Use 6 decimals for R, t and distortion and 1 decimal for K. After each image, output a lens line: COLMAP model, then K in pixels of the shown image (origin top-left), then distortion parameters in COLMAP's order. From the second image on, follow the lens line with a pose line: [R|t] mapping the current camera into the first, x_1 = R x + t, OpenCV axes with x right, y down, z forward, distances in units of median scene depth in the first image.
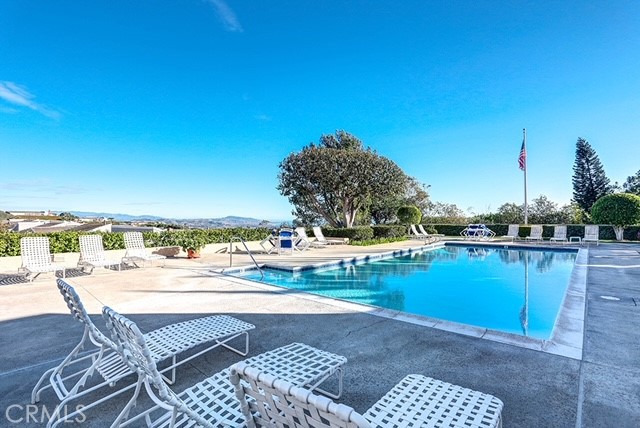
lens RADIAL K [[315.2, 0, 322.6], [0, 315.2, 213.8], [0, 0, 1]] dist [-0.002744, 0.000302]
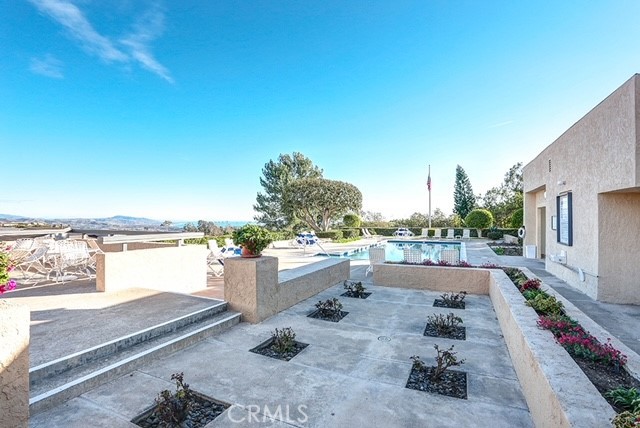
lens RADIAL K [[315.2, 0, 318.4], [0, 315.2, 216.9], [0, 0, 1]] dist [-0.002744, 0.000302]
pose [[0.962041, 0.002814, 0.272891, -0.323078], [-0.005131, 0.999957, 0.007780, -0.030978], [-0.272857, -0.008885, 0.962014, -0.358487]]
